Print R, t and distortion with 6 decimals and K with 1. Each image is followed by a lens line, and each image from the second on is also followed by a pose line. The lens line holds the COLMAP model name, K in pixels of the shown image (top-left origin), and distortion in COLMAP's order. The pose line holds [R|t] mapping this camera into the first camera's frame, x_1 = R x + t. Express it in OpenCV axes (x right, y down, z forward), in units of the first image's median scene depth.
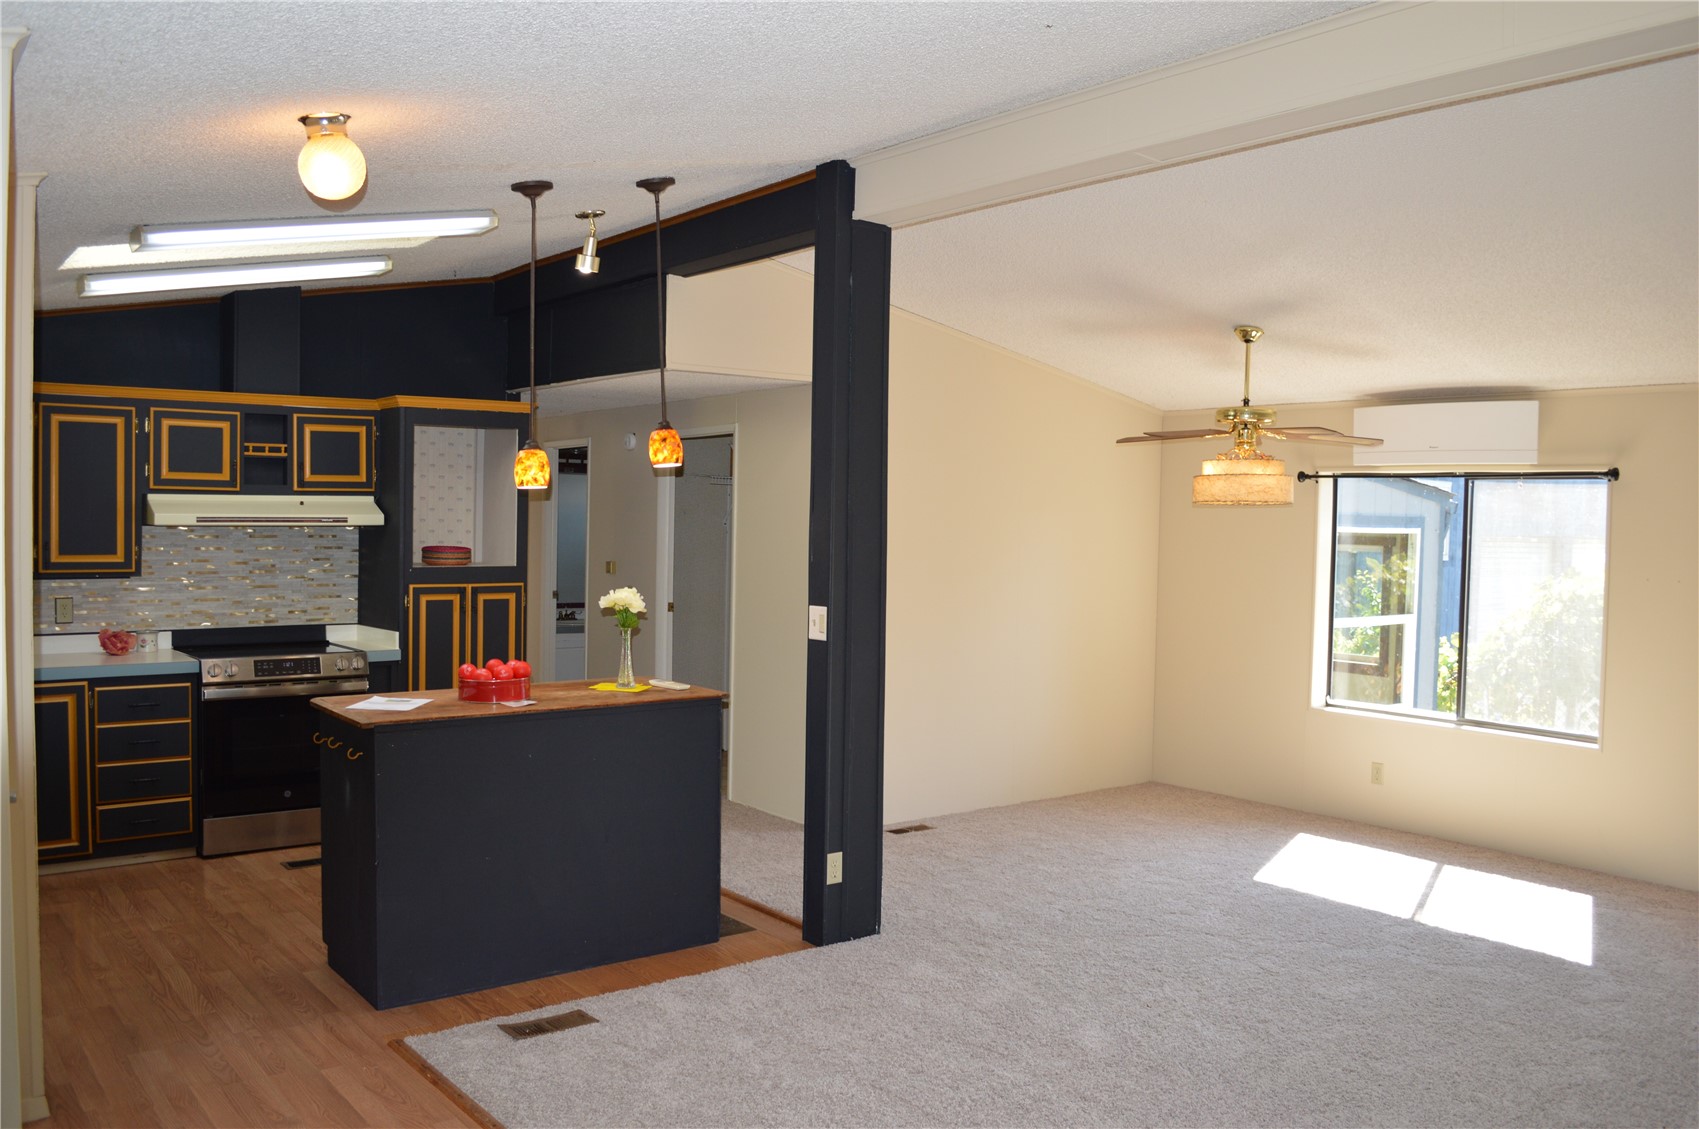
lens RADIAL K [[1366.4, 0, 860.6], [0, 1366.4, 559.2], [0, 0, 1]] dist [-0.072989, 0.008553]
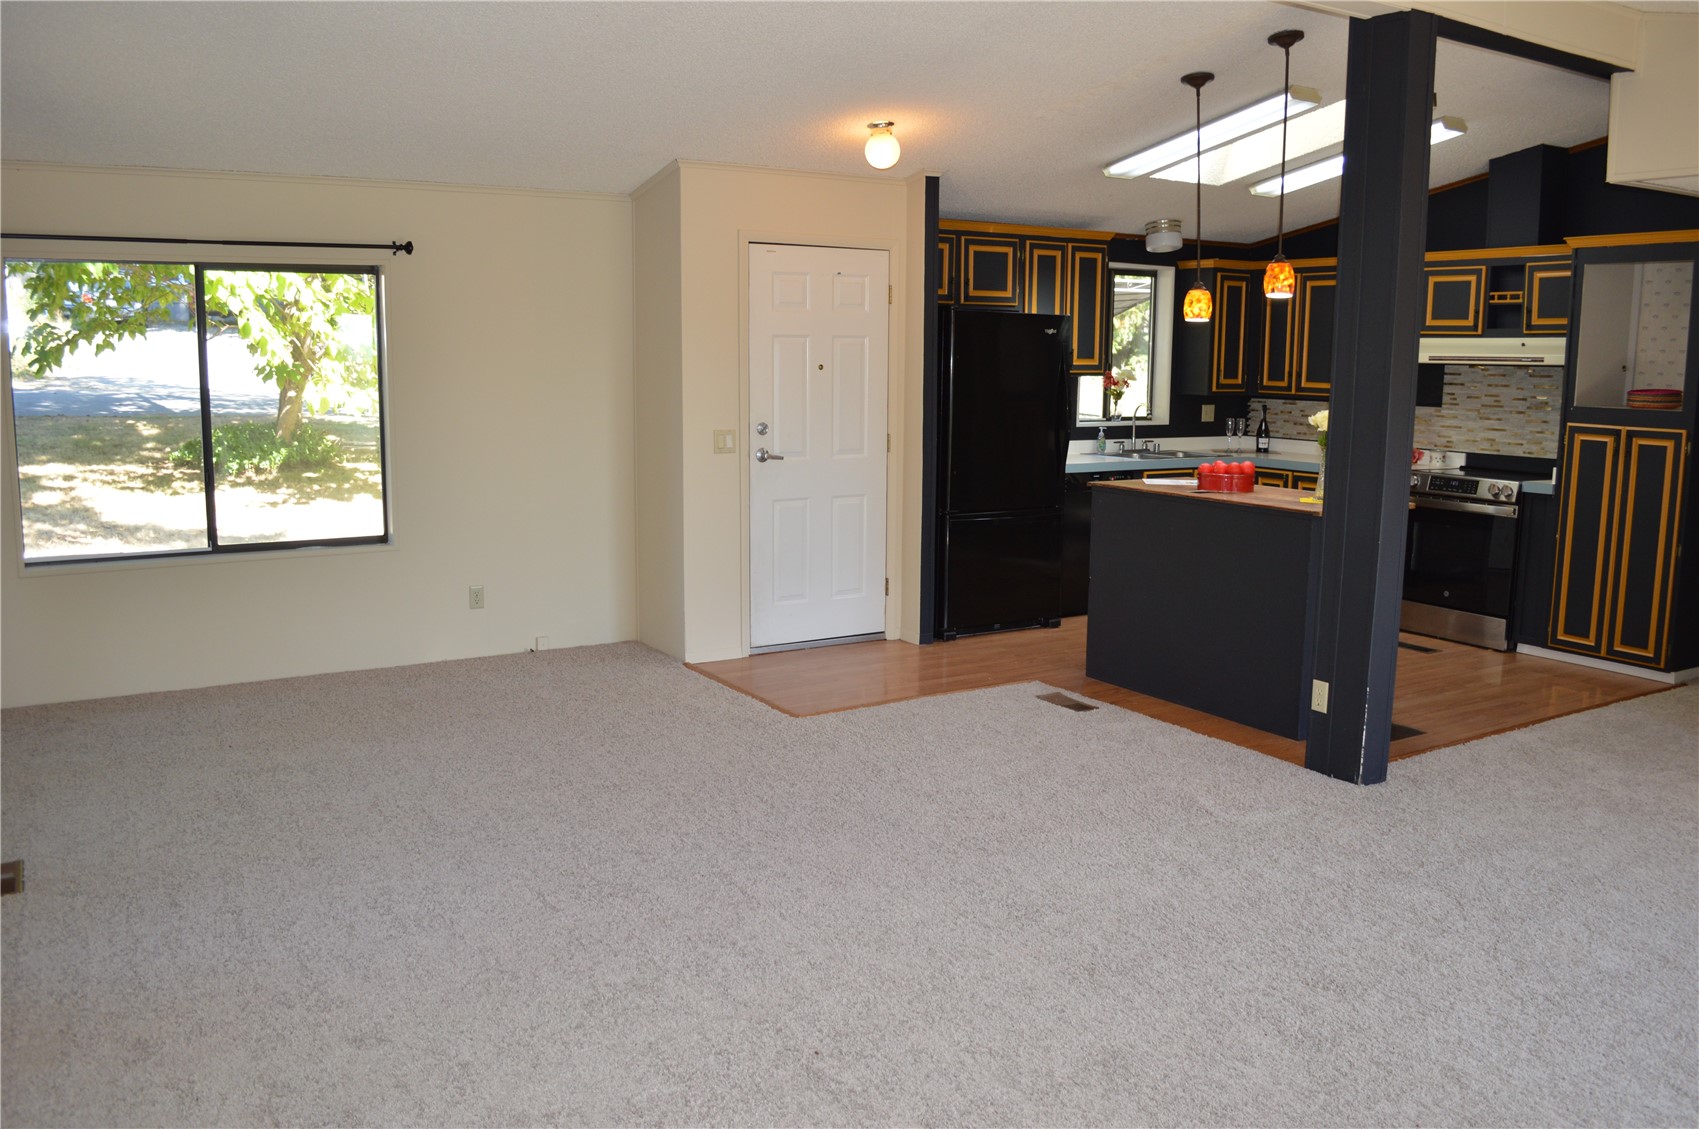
lens RADIAL K [[1366.4, 0, 861.5], [0, 1366.4, 561.8], [0, 0, 1]] dist [-0.072989, 0.008553]
pose [[-0.101970, 0.135114, -0.985569, 0.754195], [-0.046556, 0.988999, 0.140402, 0.005480], [0.993697, 0.060201, -0.094558, 0.583868]]
